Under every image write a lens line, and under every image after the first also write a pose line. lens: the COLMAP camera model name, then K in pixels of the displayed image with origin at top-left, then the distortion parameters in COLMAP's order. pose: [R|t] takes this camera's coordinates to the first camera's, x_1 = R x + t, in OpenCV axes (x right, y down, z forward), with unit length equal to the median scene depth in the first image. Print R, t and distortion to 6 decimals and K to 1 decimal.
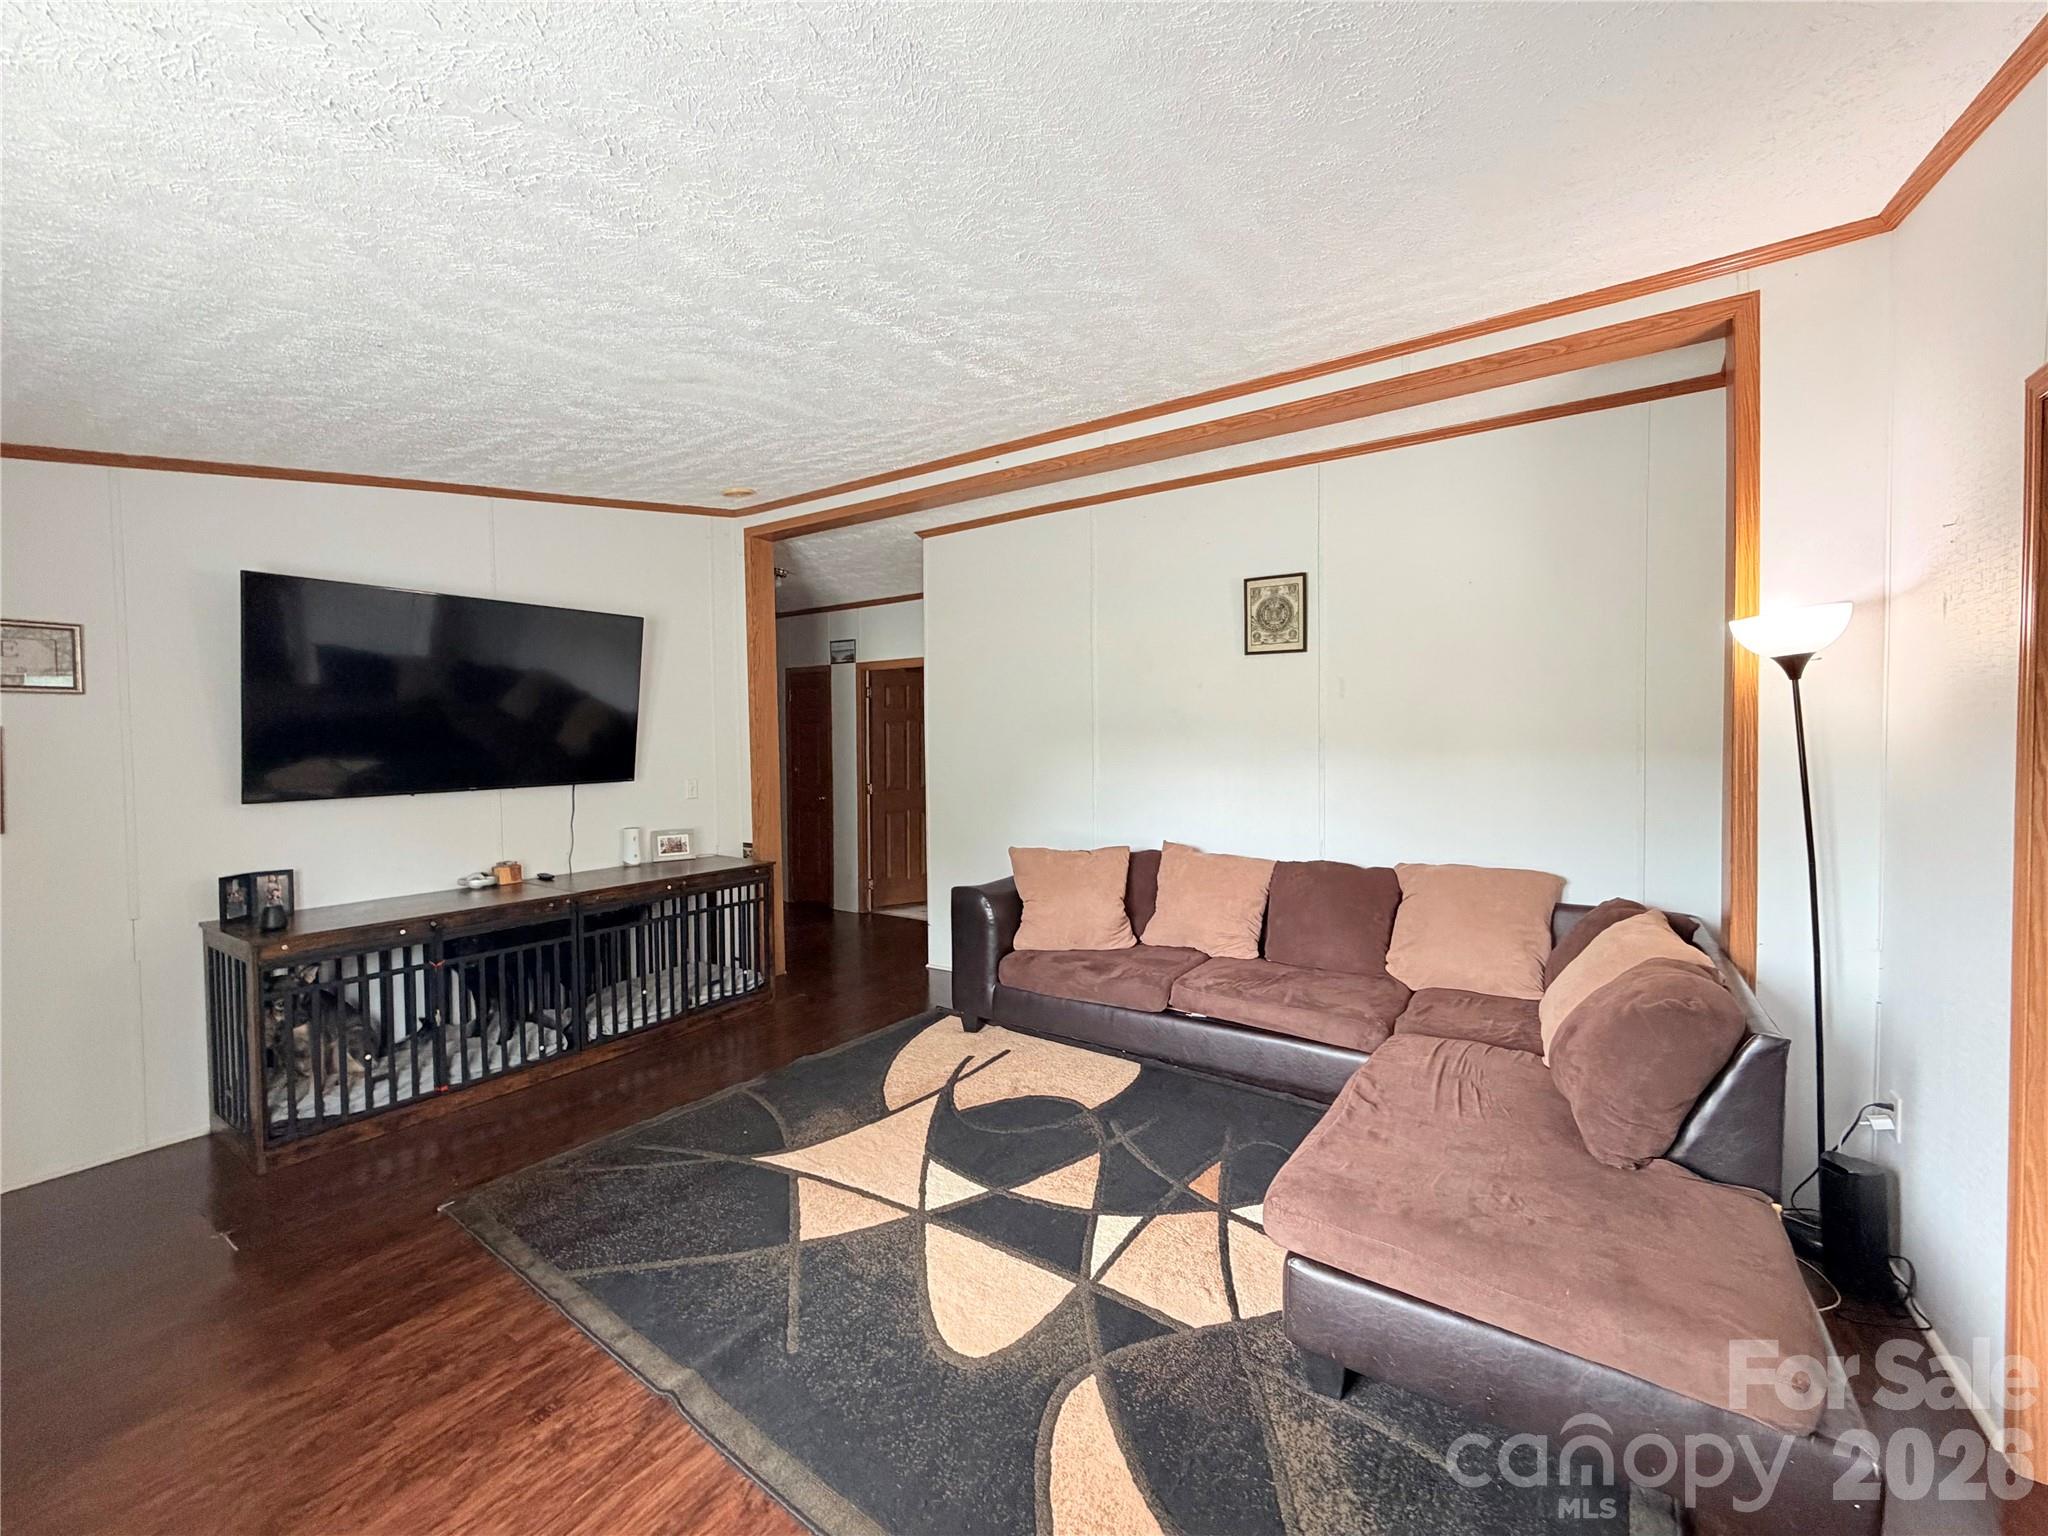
lens RADIAL K [[820.8, 0, 1024.0], [0, 820.8, 768.0], [0, 0, 1]] dist [0.001801, -0.000242]
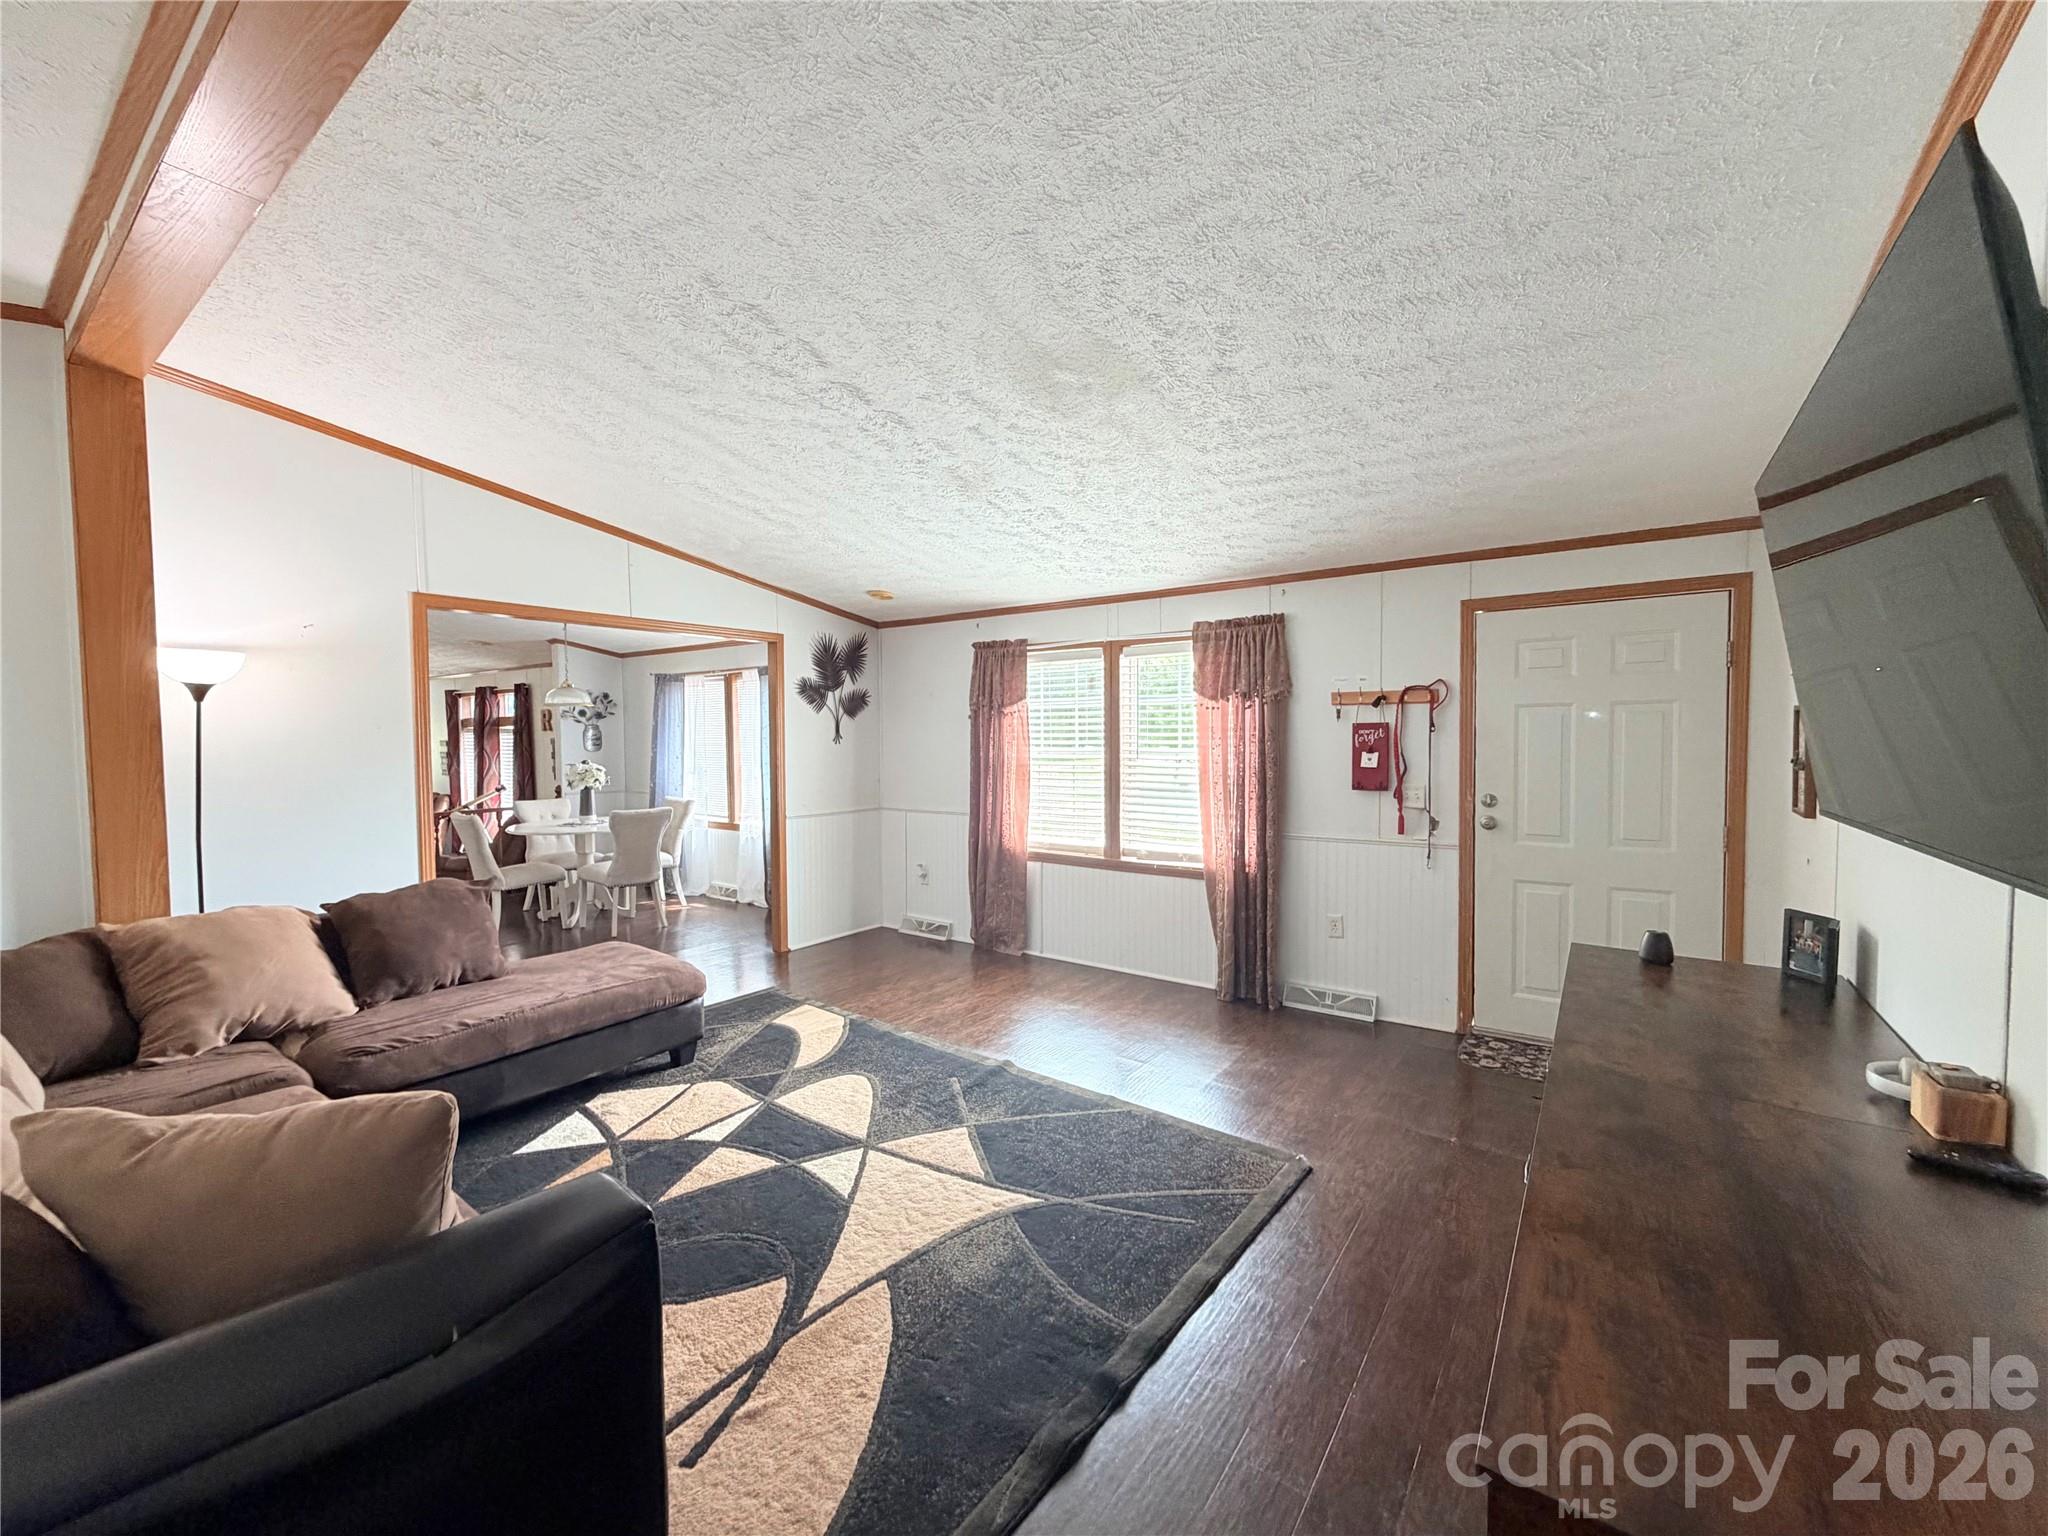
lens RADIAL K [[820.8, 0, 1024.0], [0, 820.8, 768.0], [0, 0, 1]] dist [0.001801, -0.000242]
pose [[-0.999055, 0.017905, 0.039596, -0.393463], [0.020821, 0.997004, 0.074489, -0.066059], [-0.038144, 0.075243, -0.996435, 2.070304]]
